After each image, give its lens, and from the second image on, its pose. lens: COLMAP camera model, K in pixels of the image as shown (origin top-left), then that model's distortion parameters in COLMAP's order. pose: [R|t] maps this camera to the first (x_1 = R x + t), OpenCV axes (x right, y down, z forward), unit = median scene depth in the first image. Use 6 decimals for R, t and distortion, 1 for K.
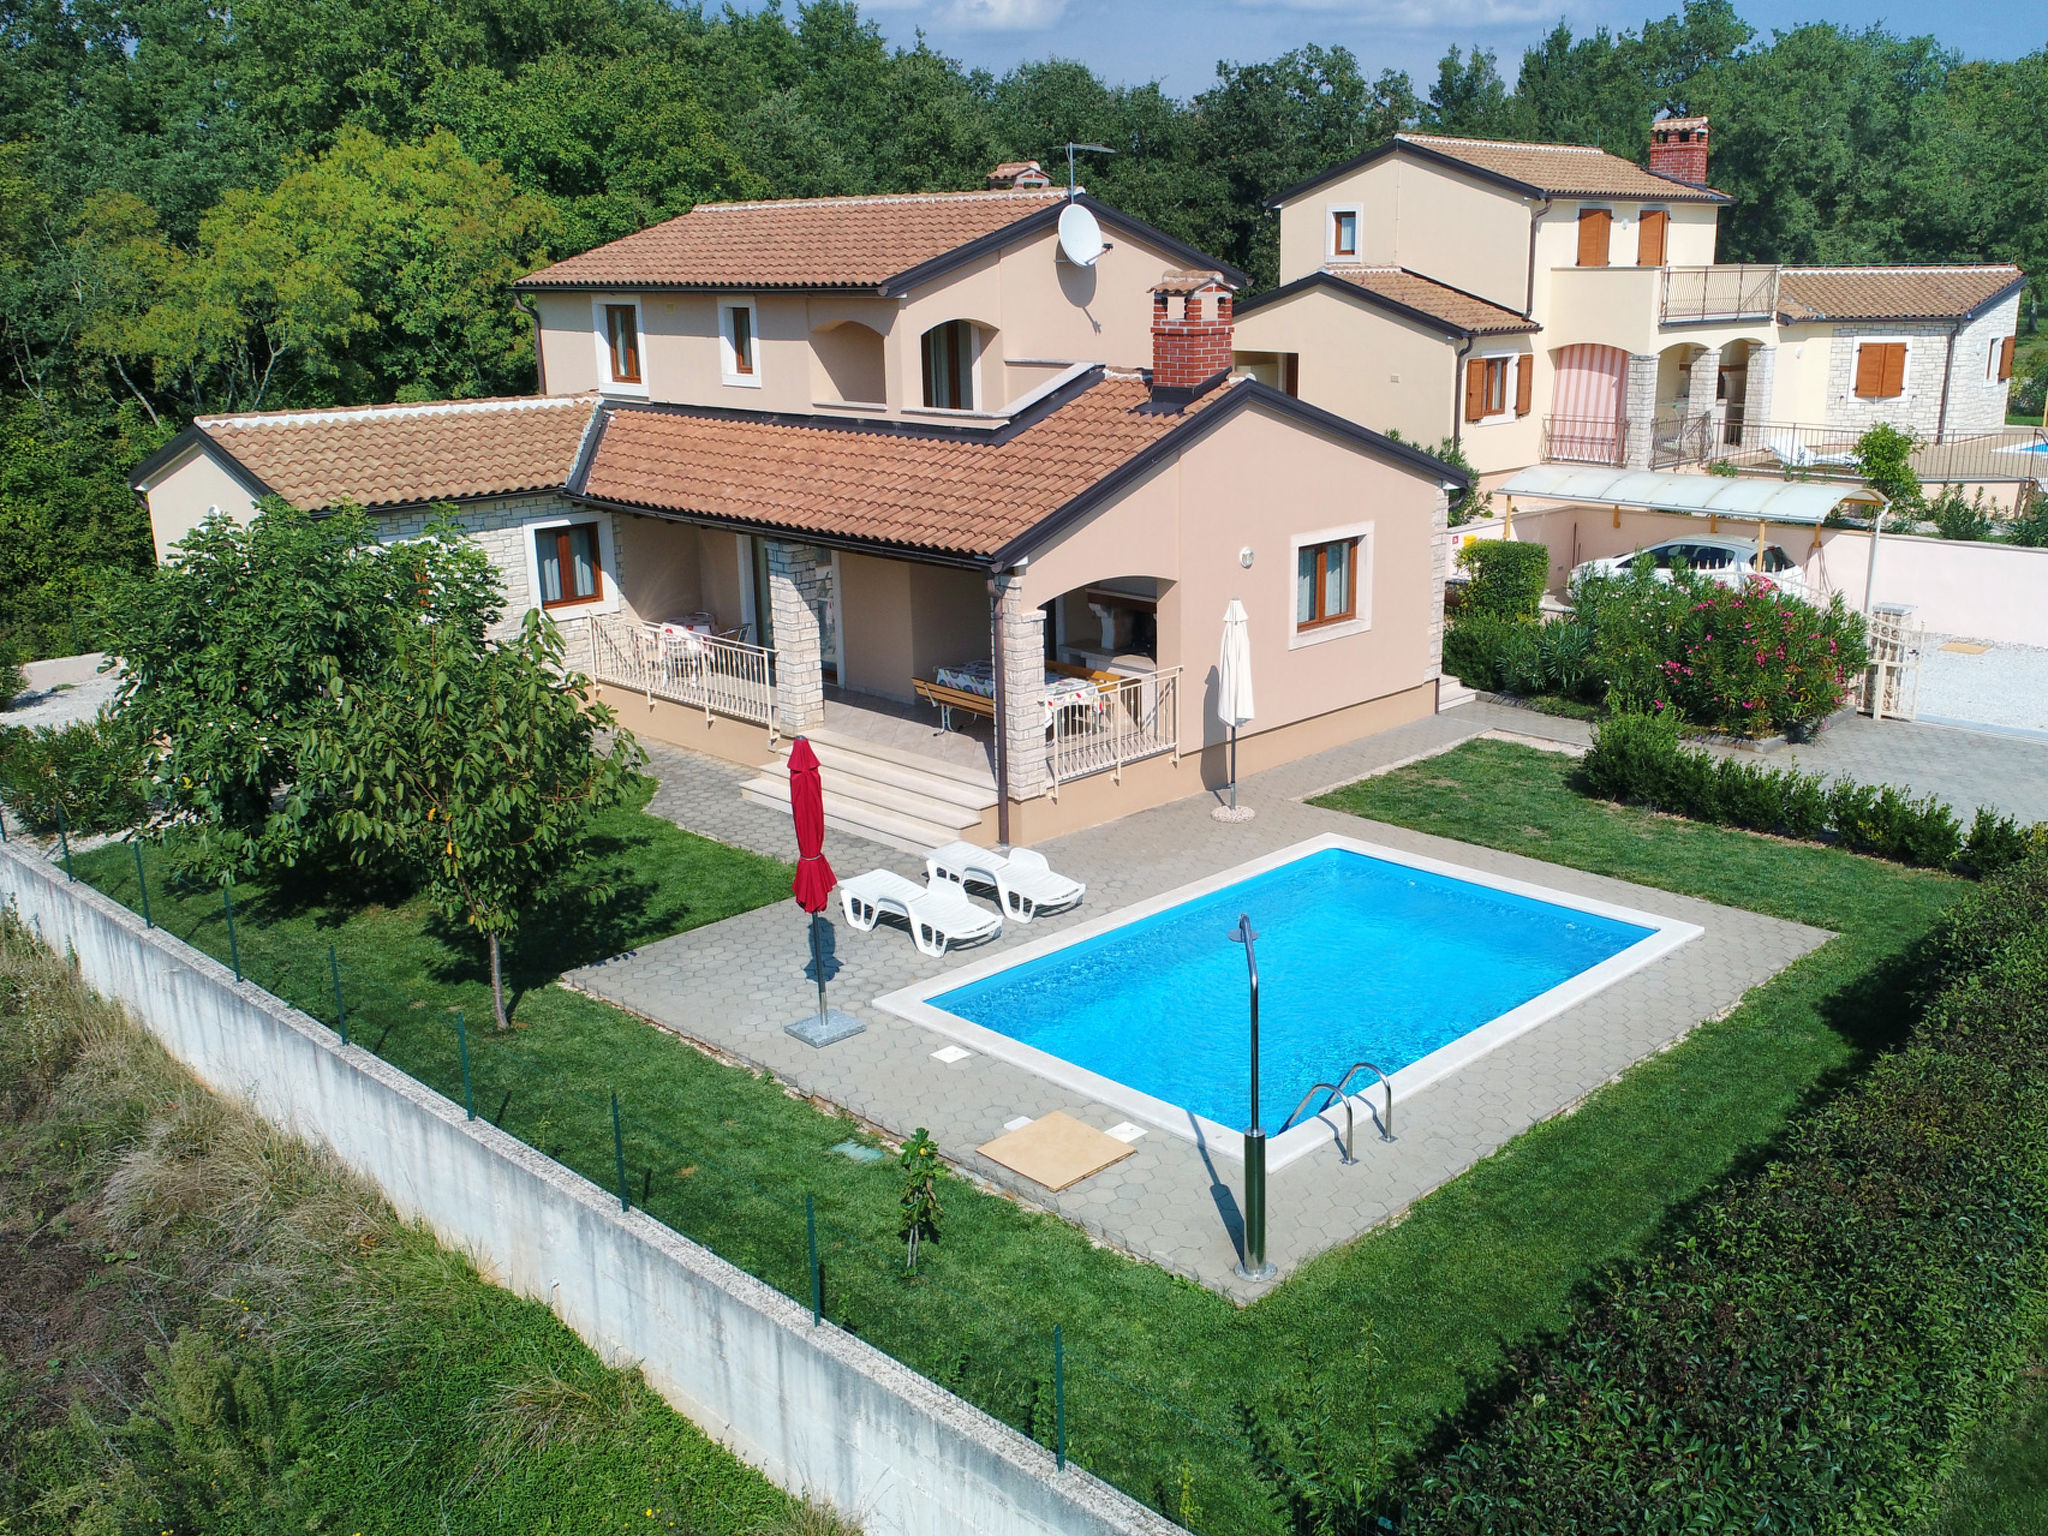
lens RADIAL K [[1889.4, 0, 1024.0], [0, 1889.4, 768.0], [0, 0, 1]] dist [0.004313, -0.003427]
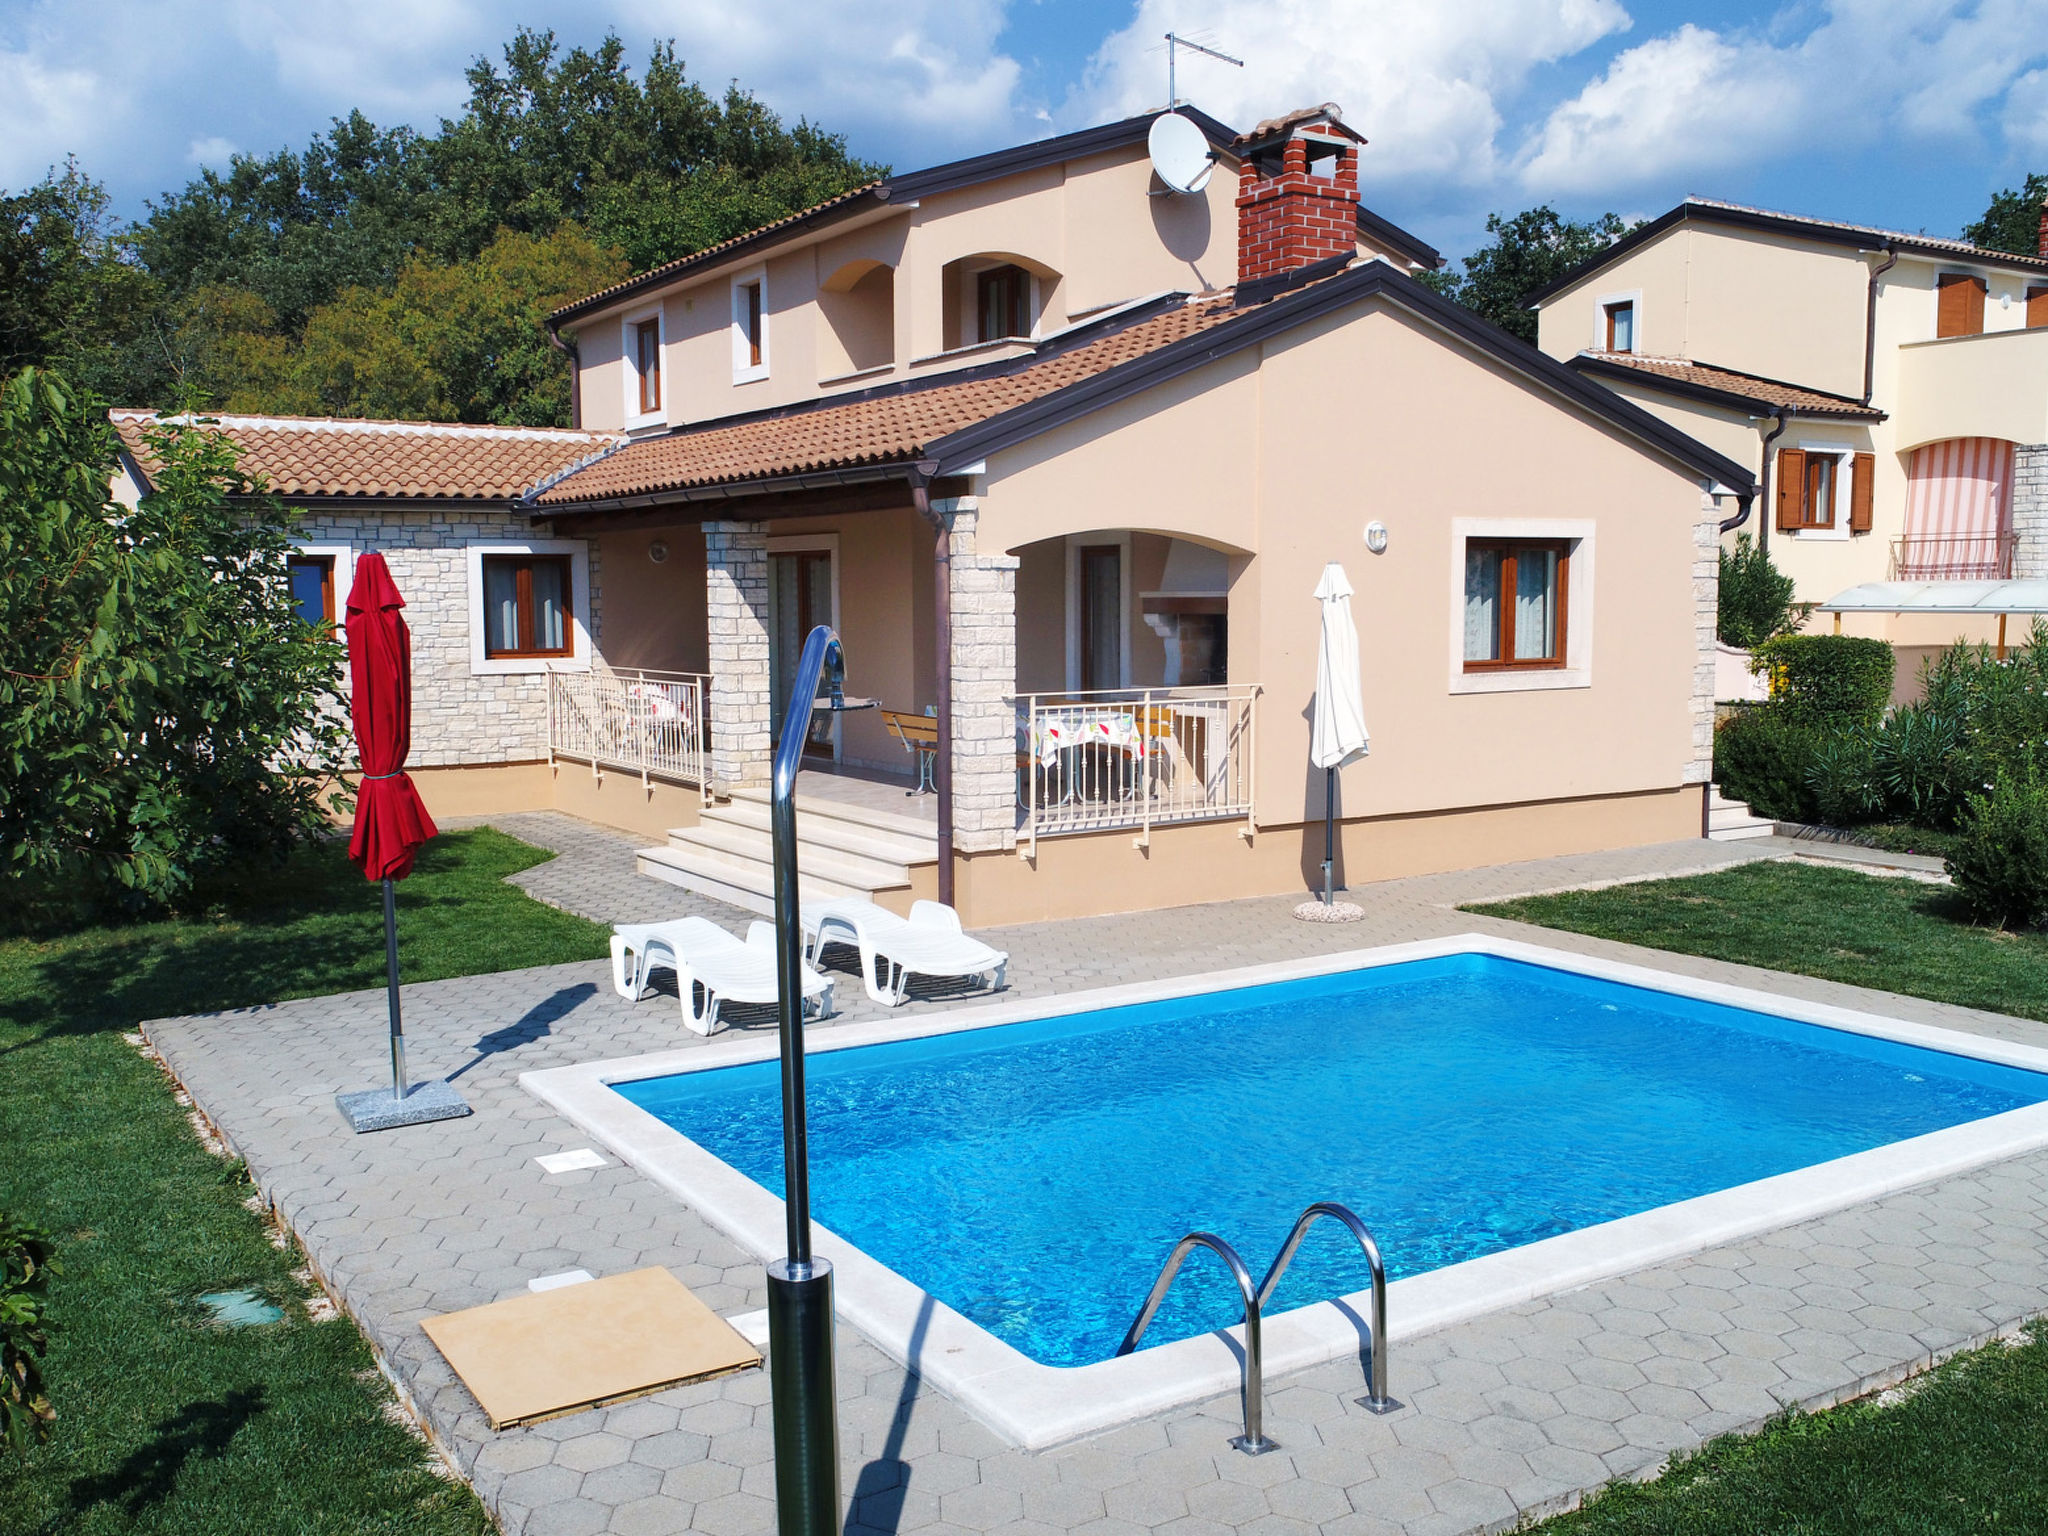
lens RADIAL K [[1831.3, 0, 921.7], [0, 1831.3, 762.3], [0, 0, 1]] dist [-0.005761, 0.009177]
pose [[0.971690, 0.034737, -0.233692, 0.100877], [-0.075683, 0.982773, -0.168609, 0.074293], [0.223809, 0.181523, 0.957580, 0.321257]]
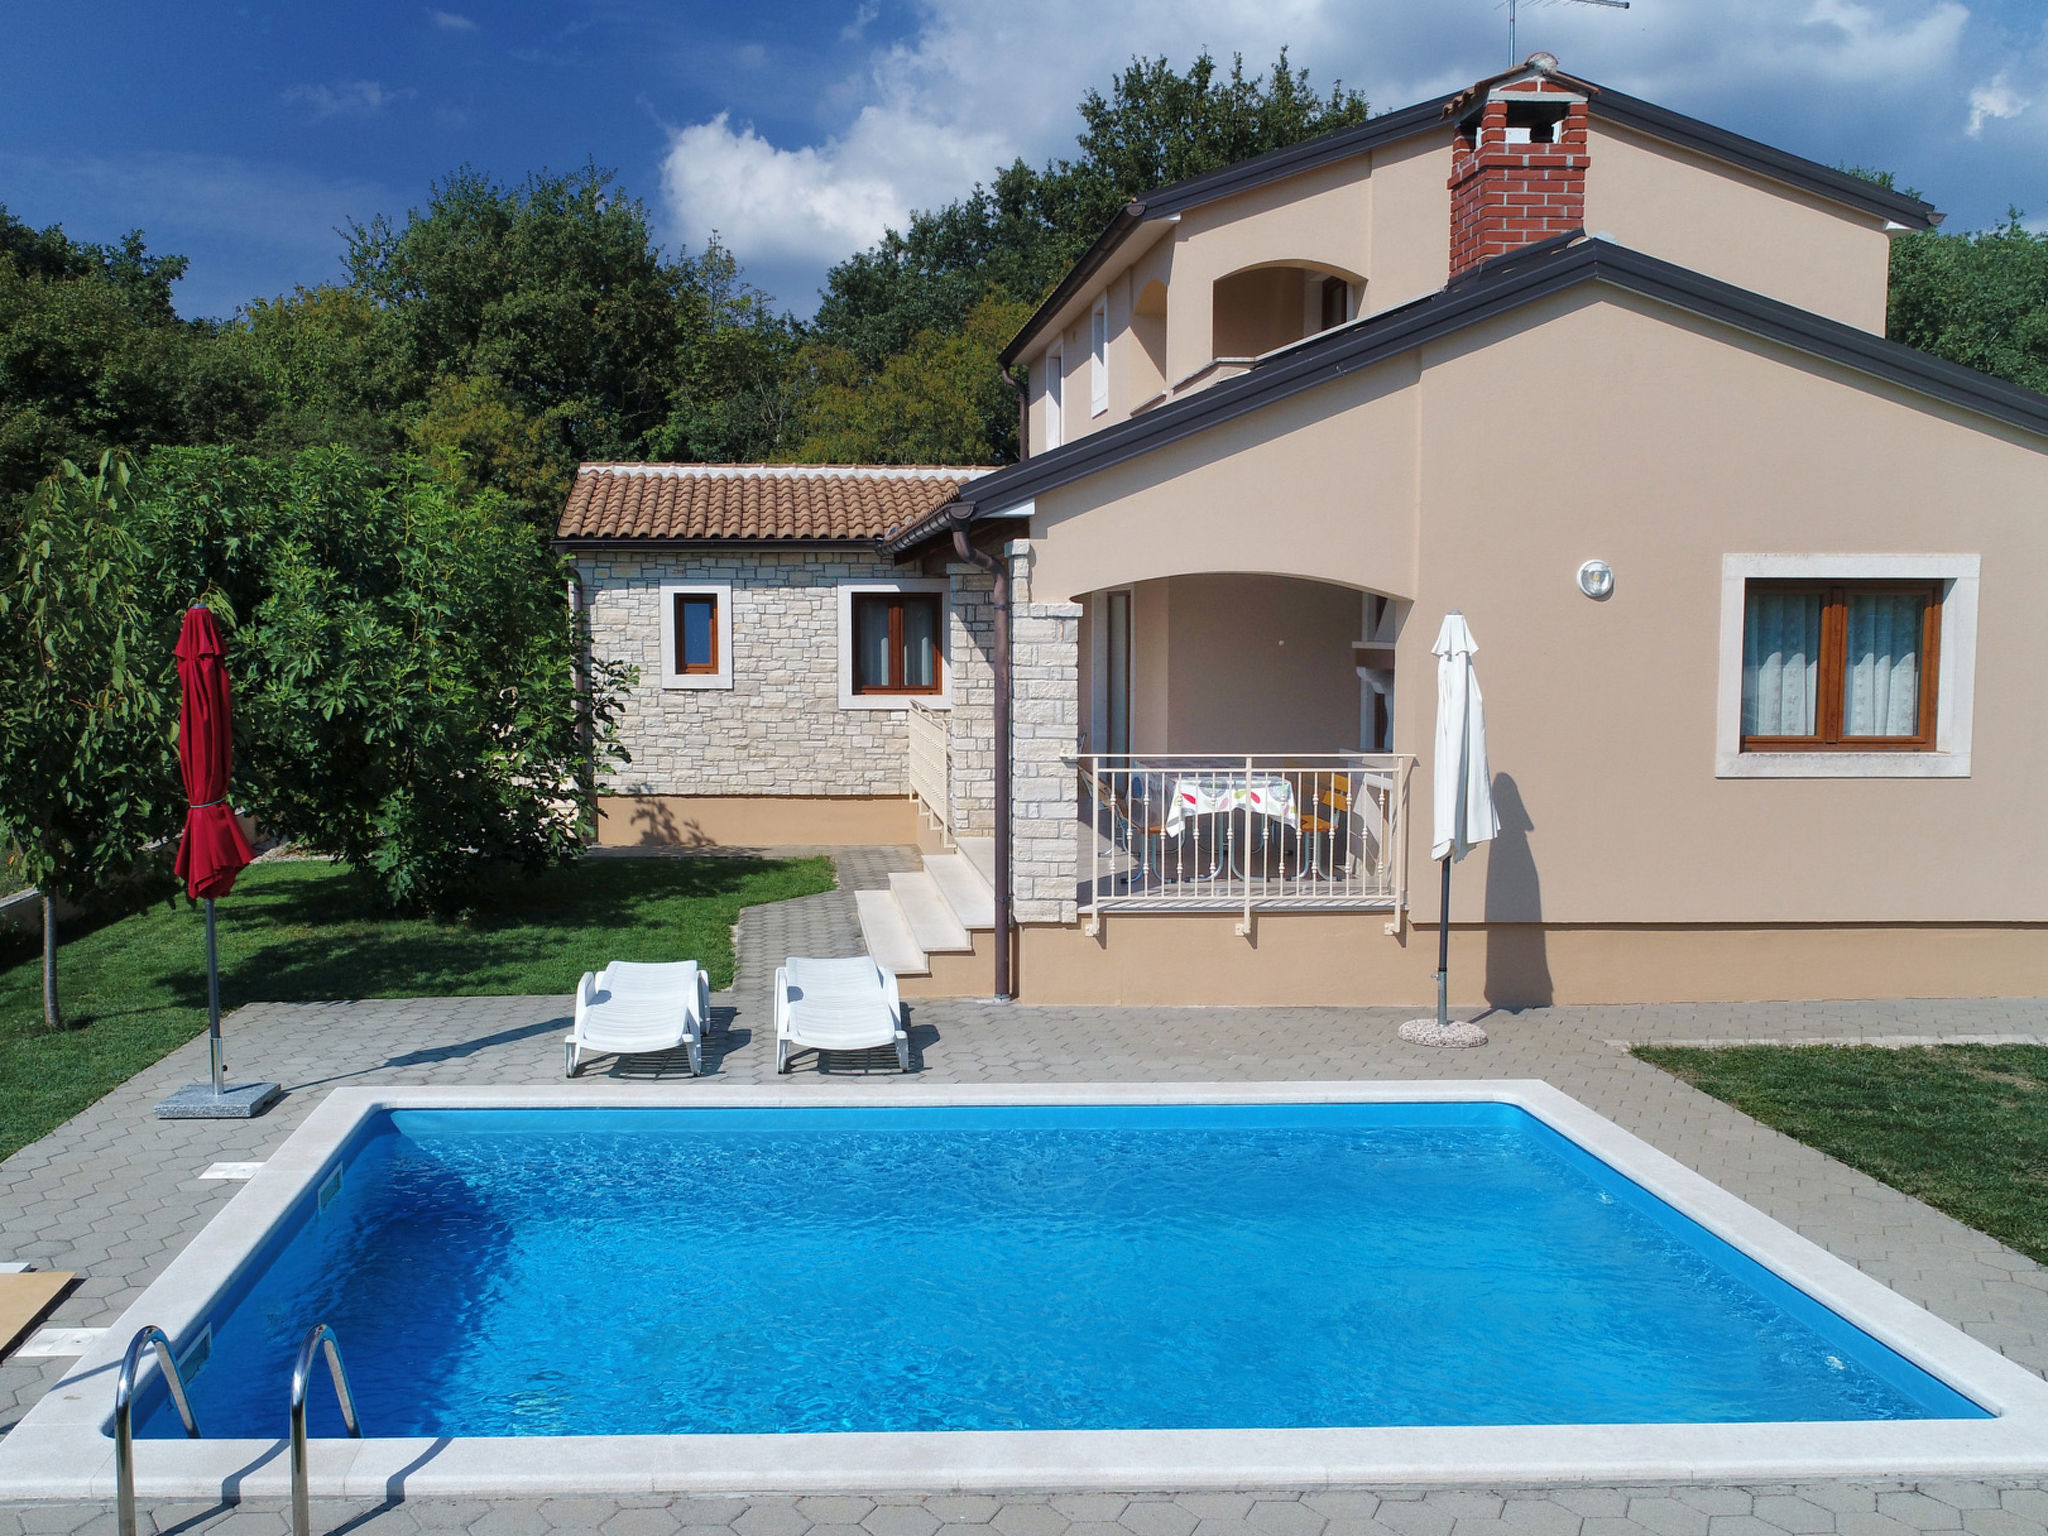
lens RADIAL K [[1889.4, 0, 1024.0], [0, 1889.4, 768.0], [0, 0, 1]] dist [0.004313, -0.003427]
pose [[0.724815, 0.077203, -0.684604, 0.323697], [-0.202633, 0.973638, -0.104738, 0.024902], [0.658470, 0.214639, 0.721351, 0.454974]]
